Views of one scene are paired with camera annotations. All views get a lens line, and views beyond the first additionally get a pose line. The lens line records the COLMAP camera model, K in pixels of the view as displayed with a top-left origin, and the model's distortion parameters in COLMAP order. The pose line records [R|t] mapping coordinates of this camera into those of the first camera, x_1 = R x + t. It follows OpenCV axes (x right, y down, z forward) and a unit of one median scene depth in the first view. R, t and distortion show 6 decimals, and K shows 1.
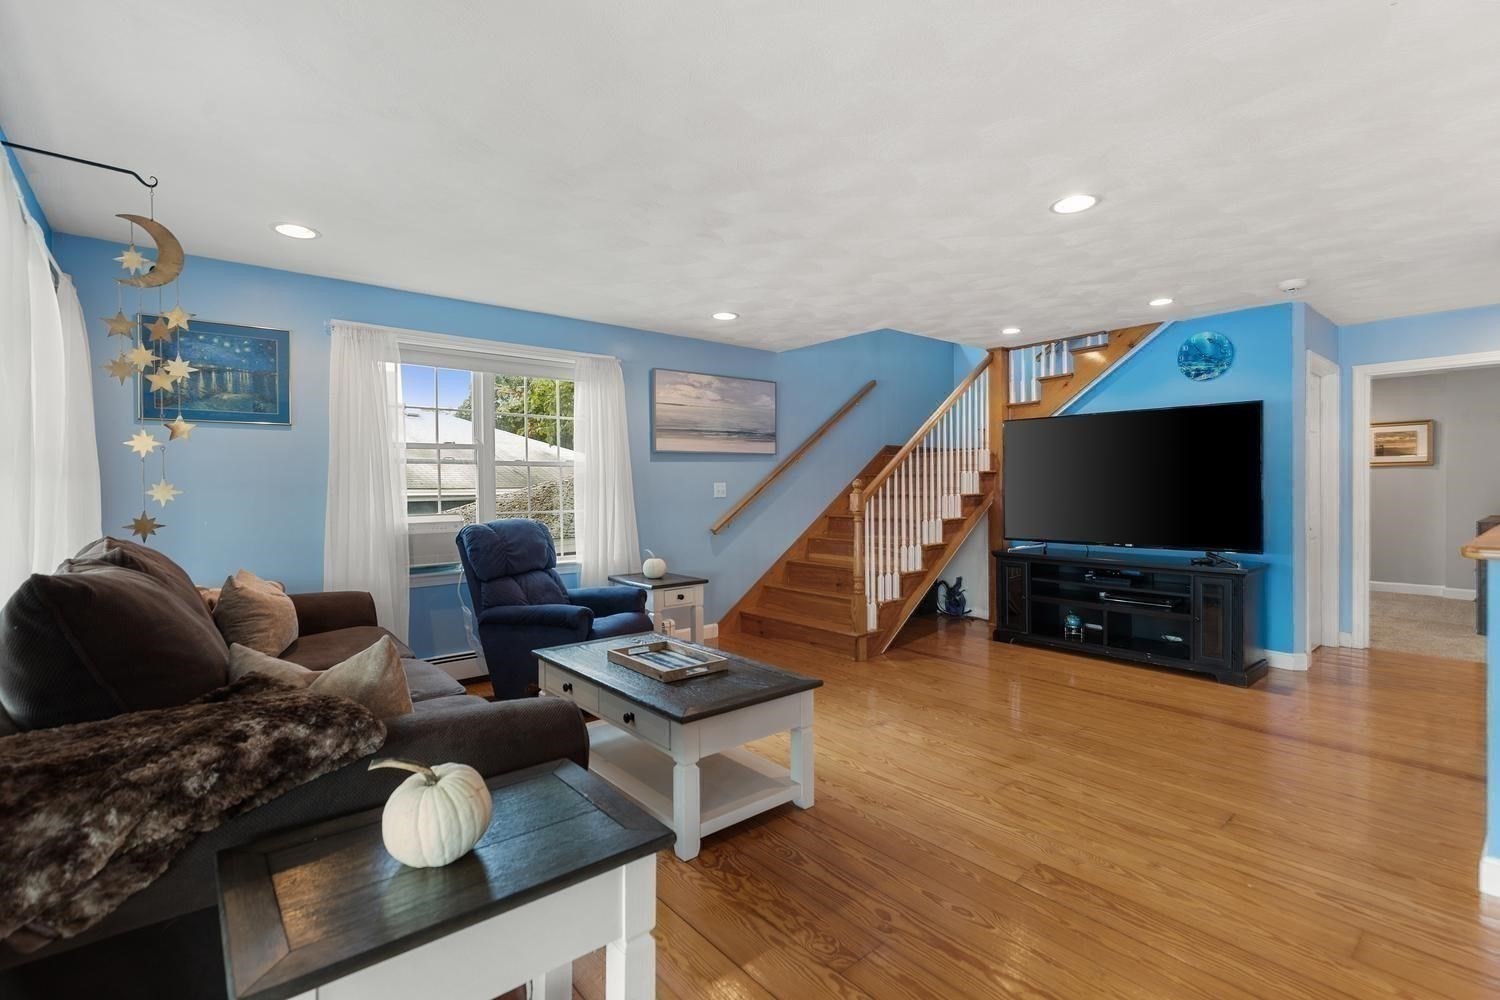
lens RADIAL K [[680.9, 0, 748.4], [0, 680.9, 493.6], [0, 0, 1]] dist [0.011812, -0.001423]
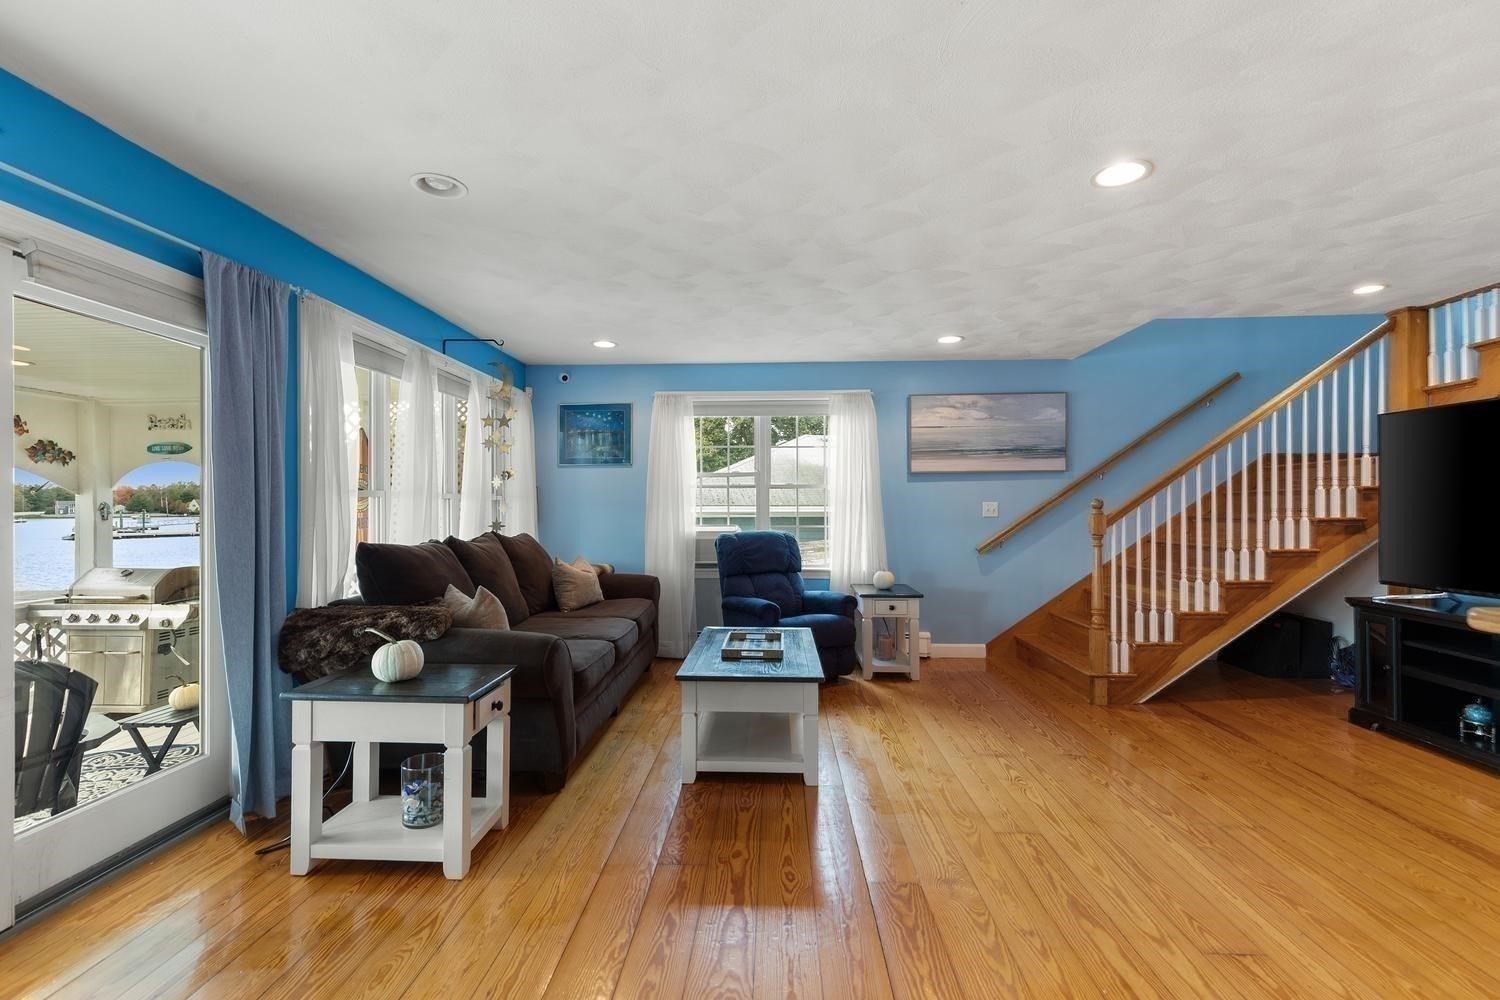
lens RADIAL K [[680.9, 0, 744.6], [0, 680.9, 505.2], [0, 0, 1]] dist [0.011812, -0.001423]
pose [[0.736970, 0.005099, -0.675906, 0.401053], [-0.010685, 0.999934, -0.004107, -0.003635], [0.675841, 0.010249, 0.736977, 0.036610]]
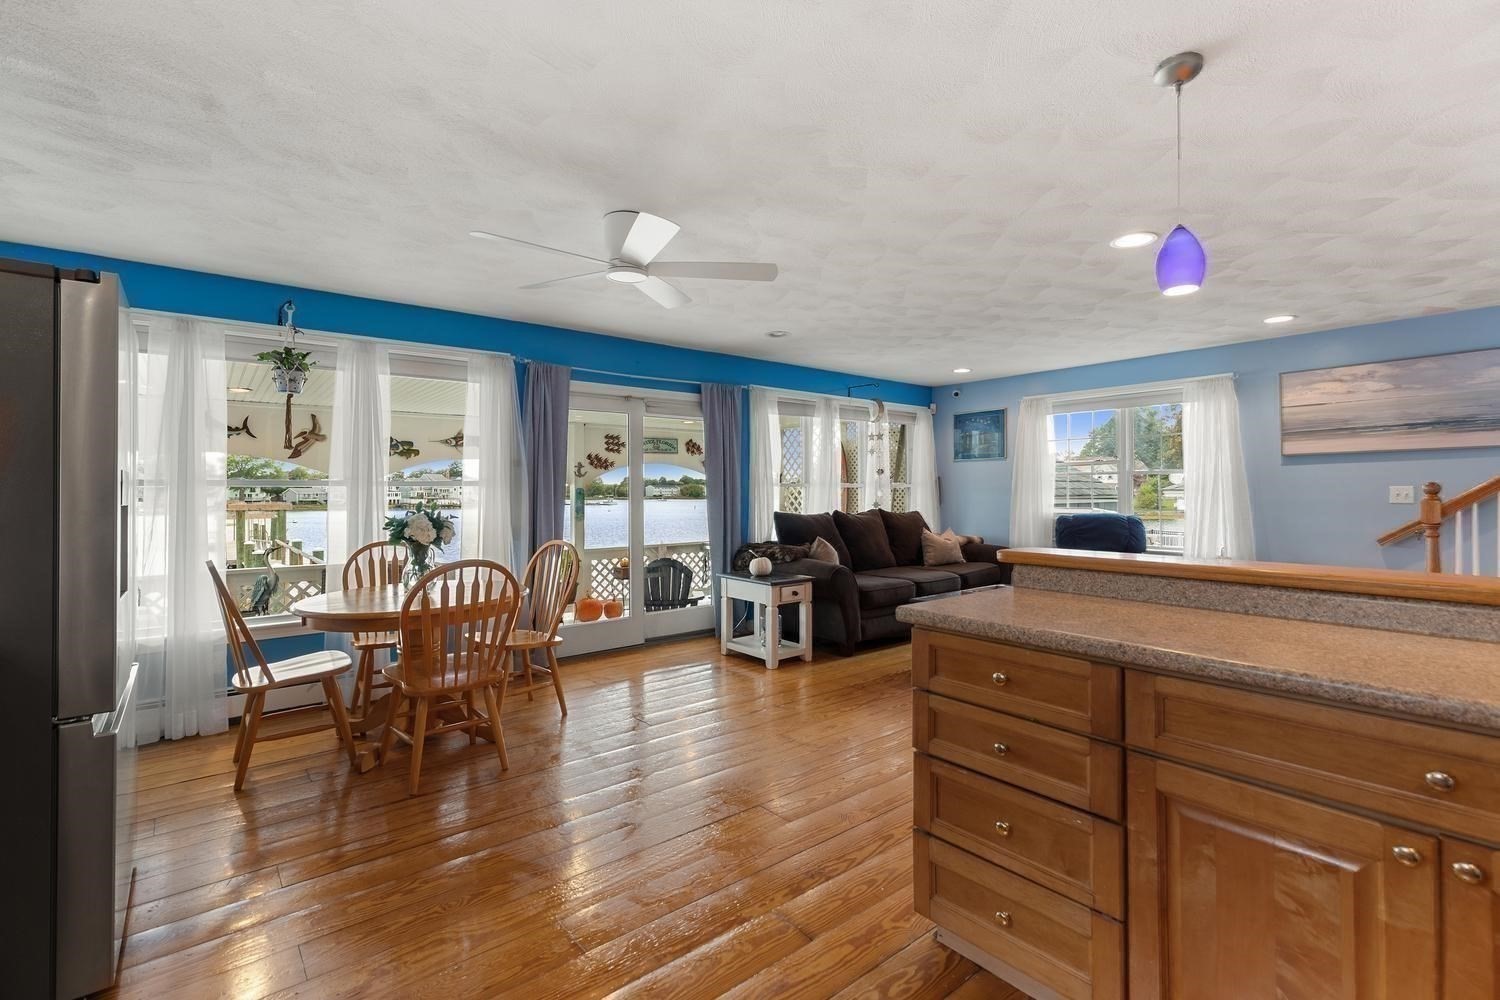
lens RADIAL K [[680.9, 0, 745.5], [0, 680.9, 487.4], [0, 0, 1]] dist [0.011812, -0.001423]
pose [[-0.004308, -0.000314, -0.999991, 0.900795], [-0.005894, 0.999983, -0.000288, -0.009102], [0.999973, 0.005893, -0.004309, 0.209294]]
